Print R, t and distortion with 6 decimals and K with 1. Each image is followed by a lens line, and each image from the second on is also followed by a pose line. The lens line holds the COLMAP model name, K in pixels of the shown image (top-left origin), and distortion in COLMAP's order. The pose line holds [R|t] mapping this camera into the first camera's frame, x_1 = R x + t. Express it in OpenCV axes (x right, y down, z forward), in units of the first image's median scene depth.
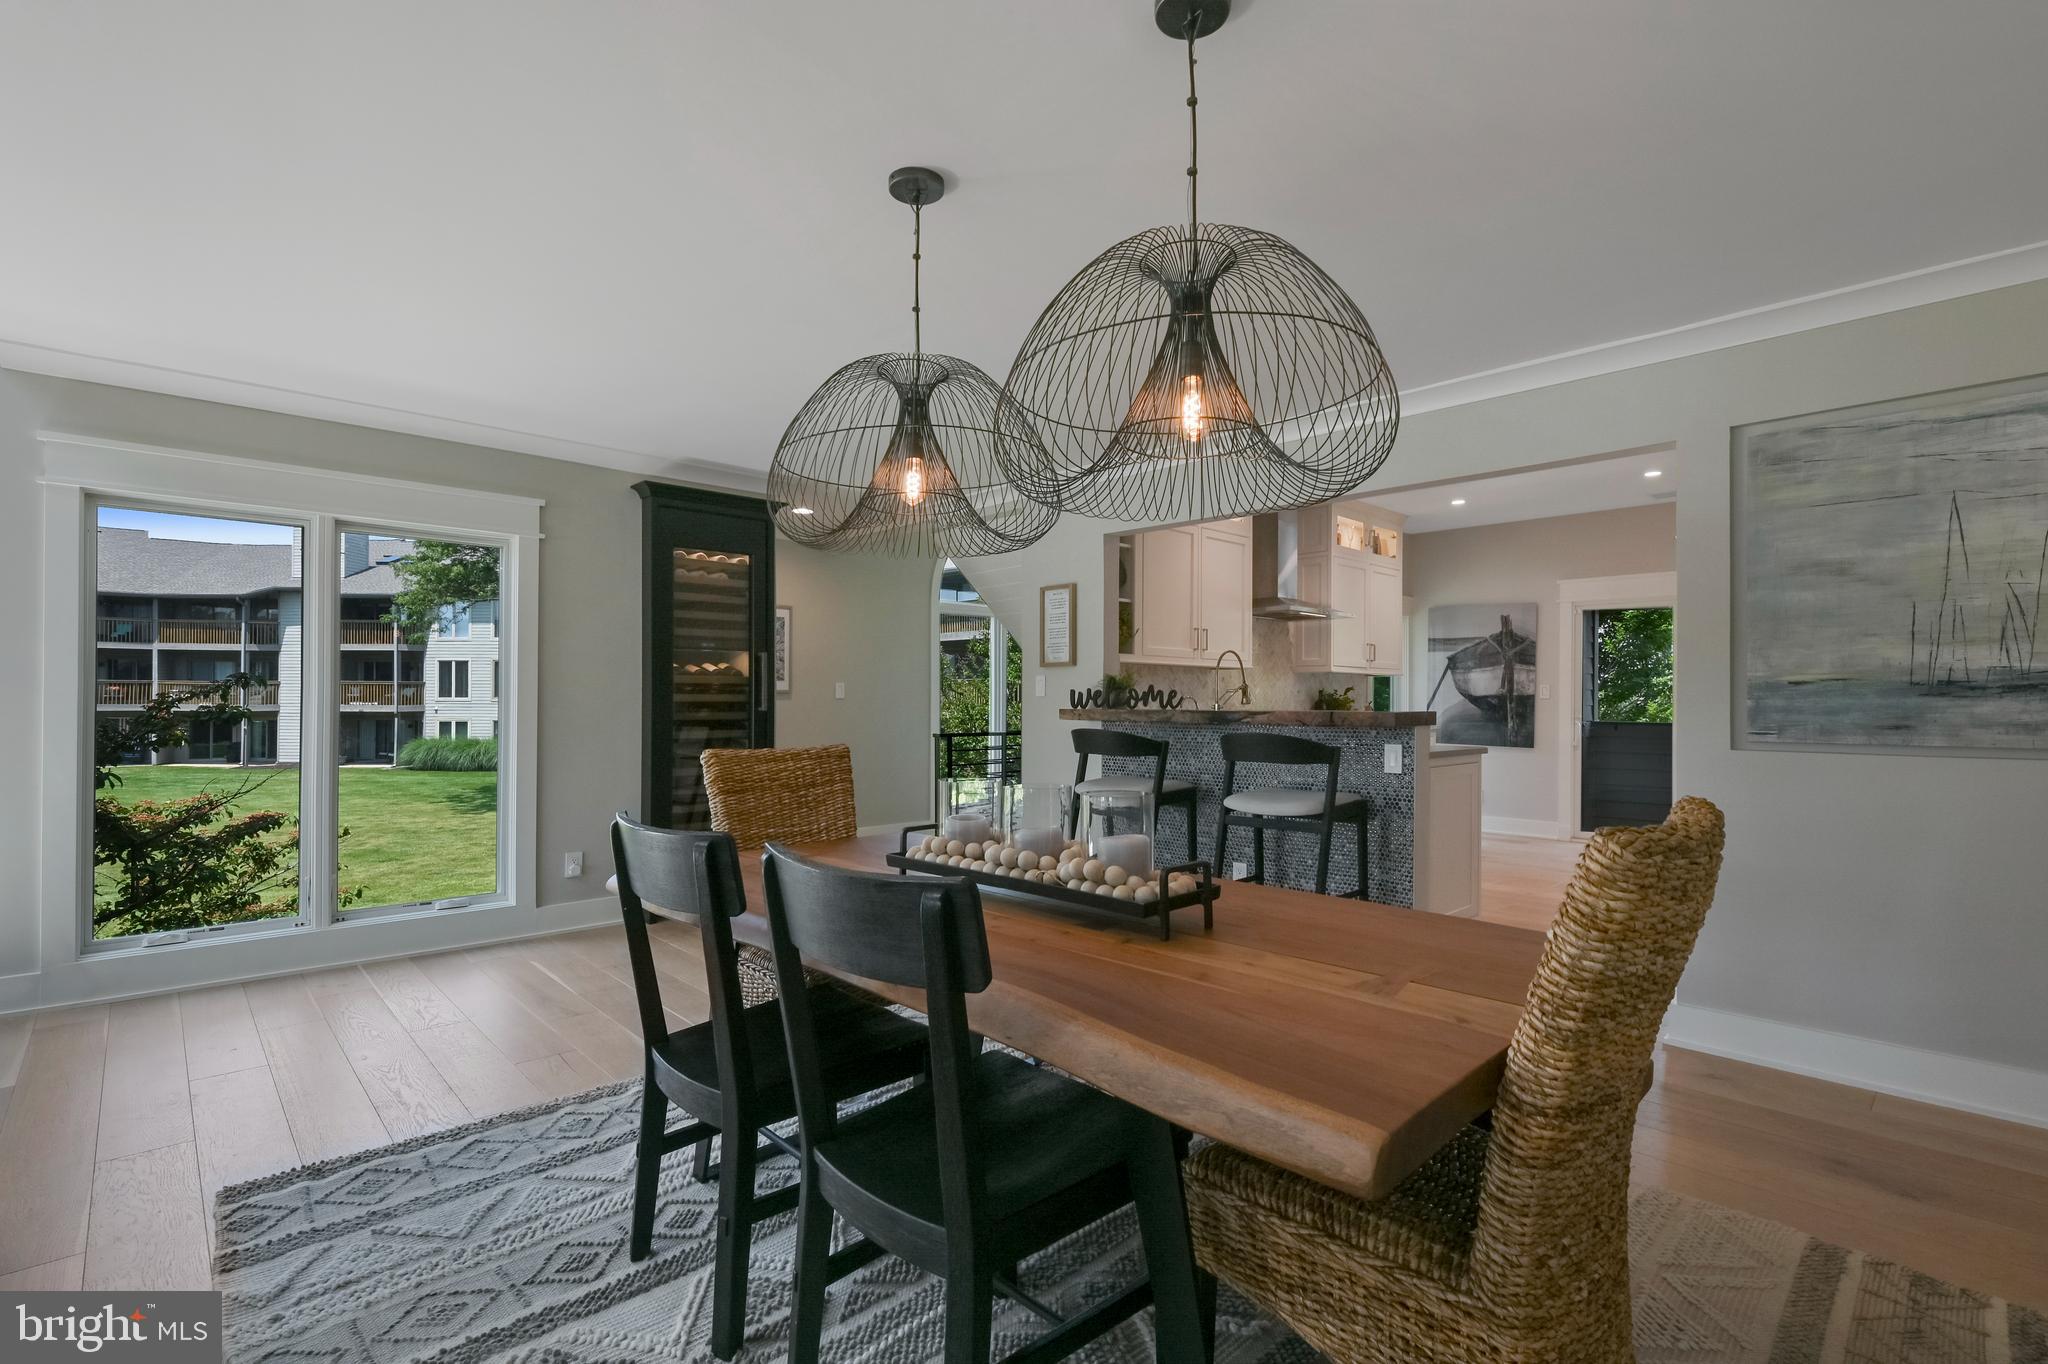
lens RADIAL K [[938.1, 0, 1018.1], [0, 938.1, 710.0], [0, 0, 1]] dist [-0.003646, -0.000653]
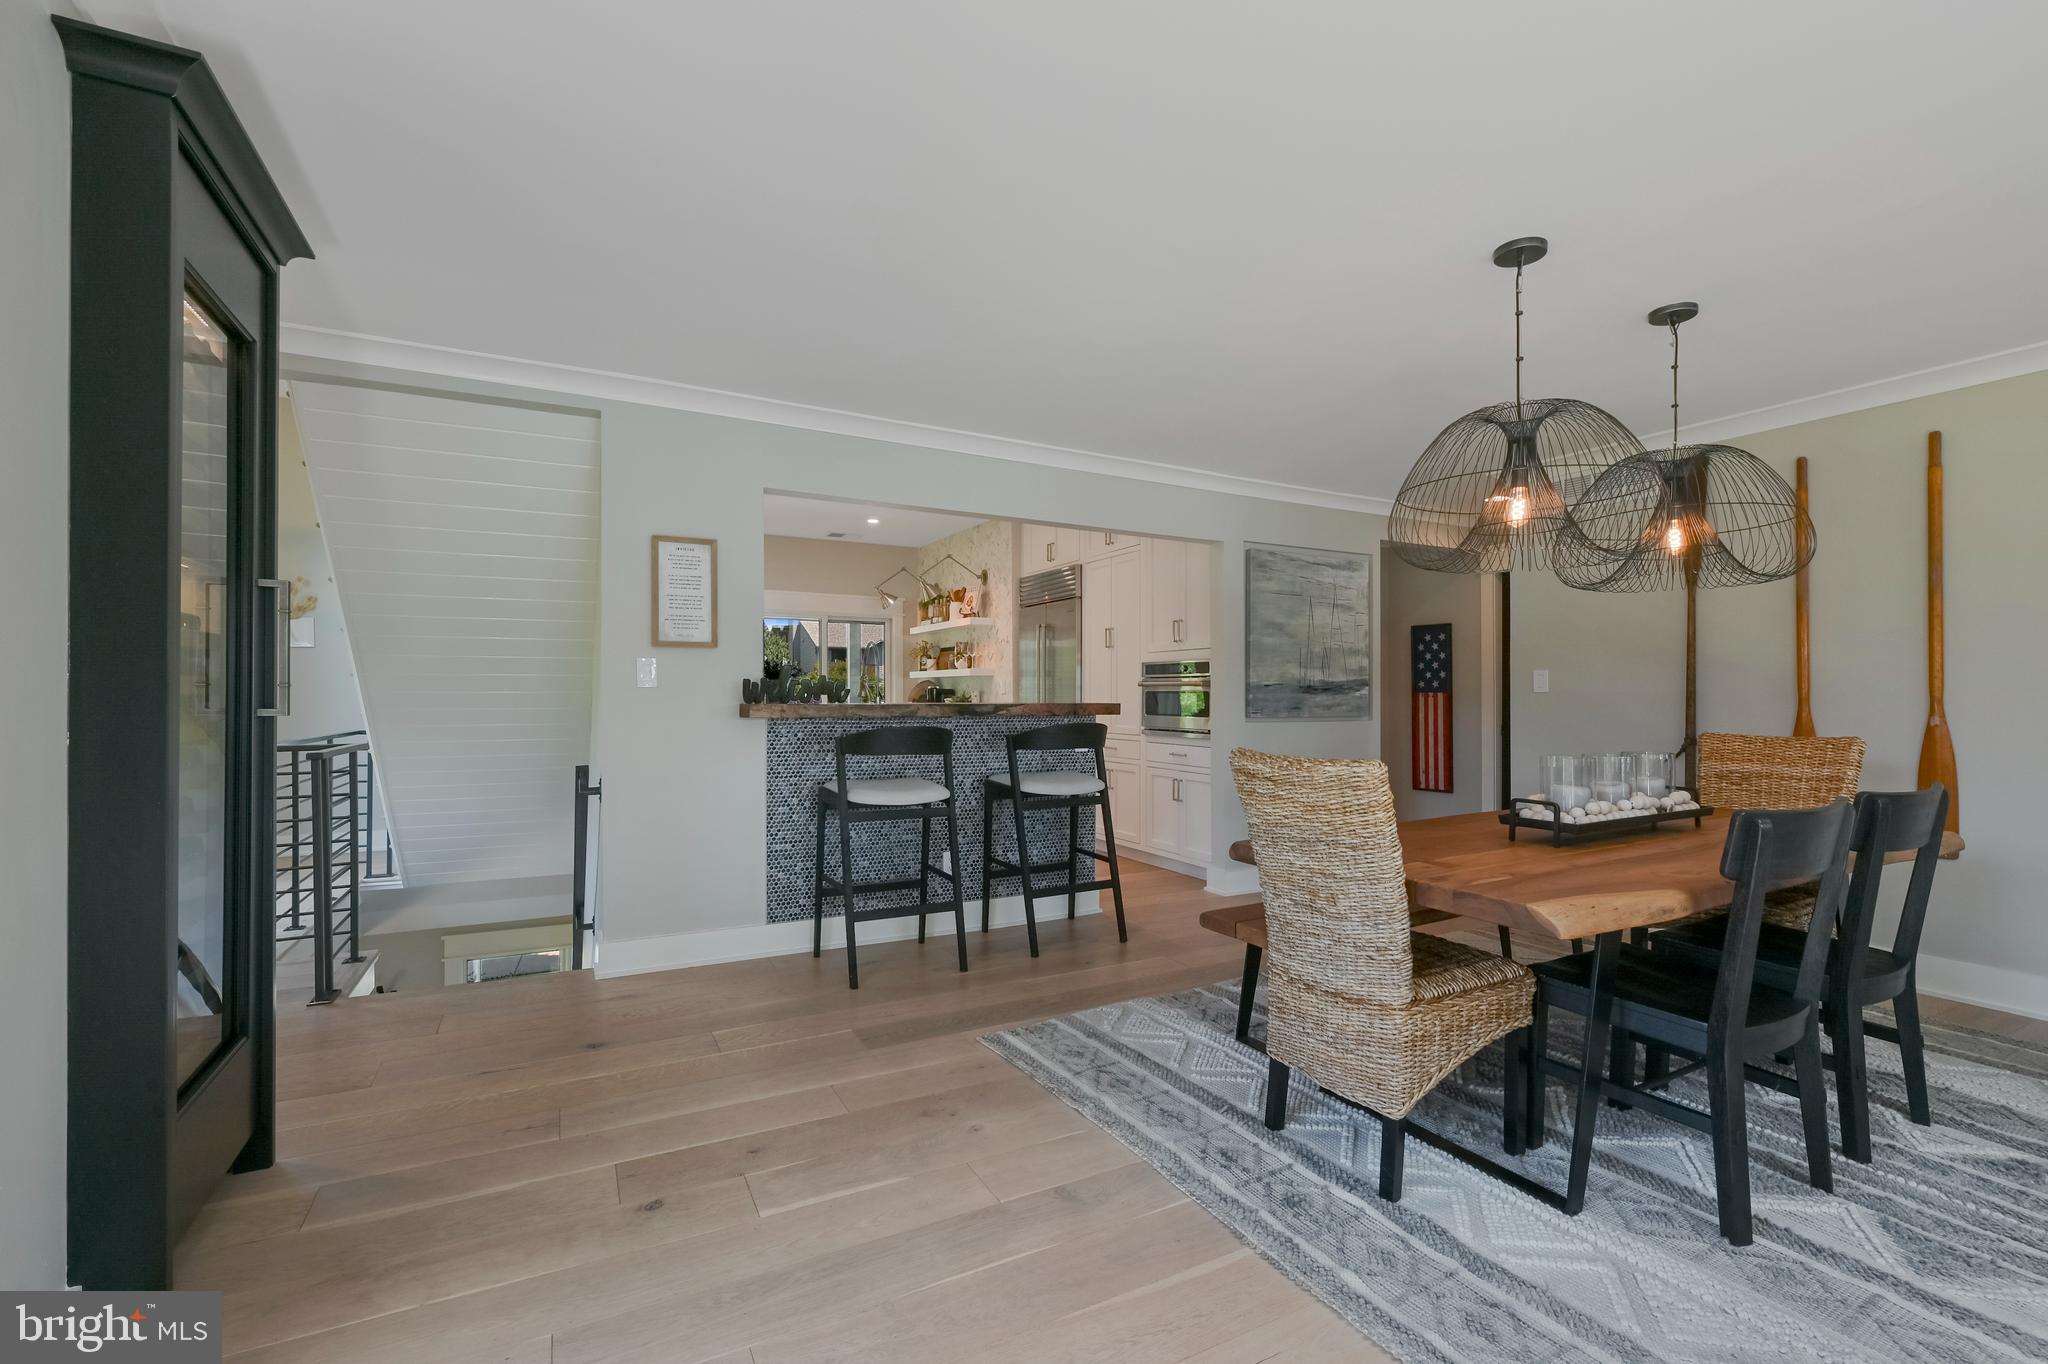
lens RADIAL K [[896.0, 0, 1027.4], [0, 896.0, 696.2], [0, 0, 1]] dist [-0.000176, -0.000031]
pose [[0.267117, 0.004443, 0.963654, -0.407038], [0.008824, 0.999936, -0.007056, 0.000362], [-0.963624, 0.010388, 0.267061, 0.387539]]
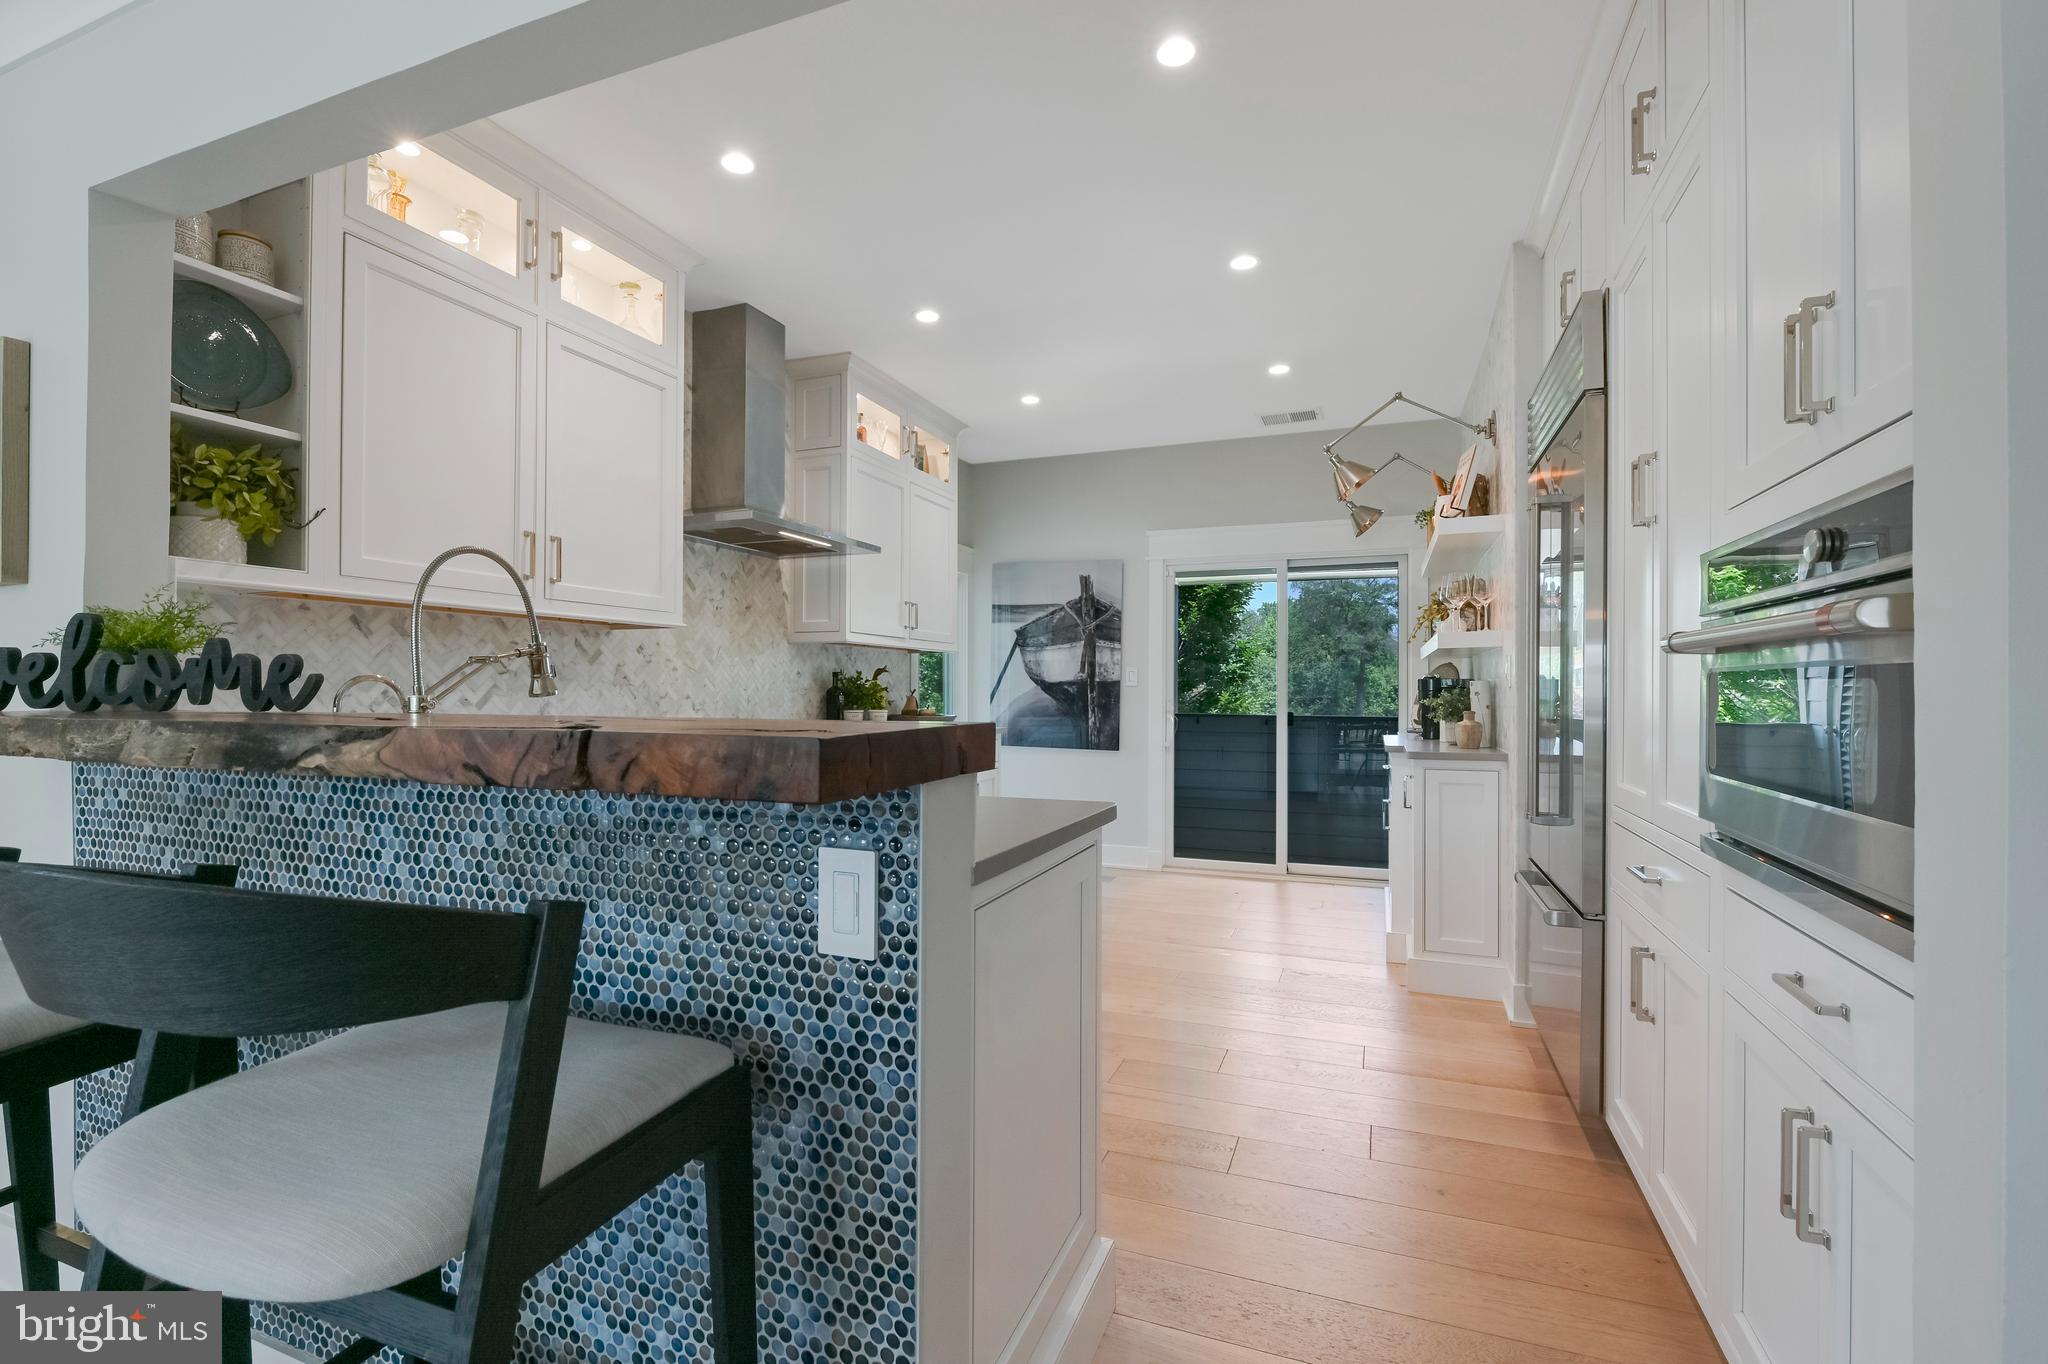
lens RADIAL K [[938.1, 0, 1020.2], [0, 938.1, 689.8], [0, 0, 1]] dist [-0.003646, -0.000653]
pose [[0.905967, 0.001578, 0.423344, 0.170853], [0.001948, 0.999967, -0.007896, -0.003632], [-0.423343, 0.007978, 0.905934, 0.379006]]
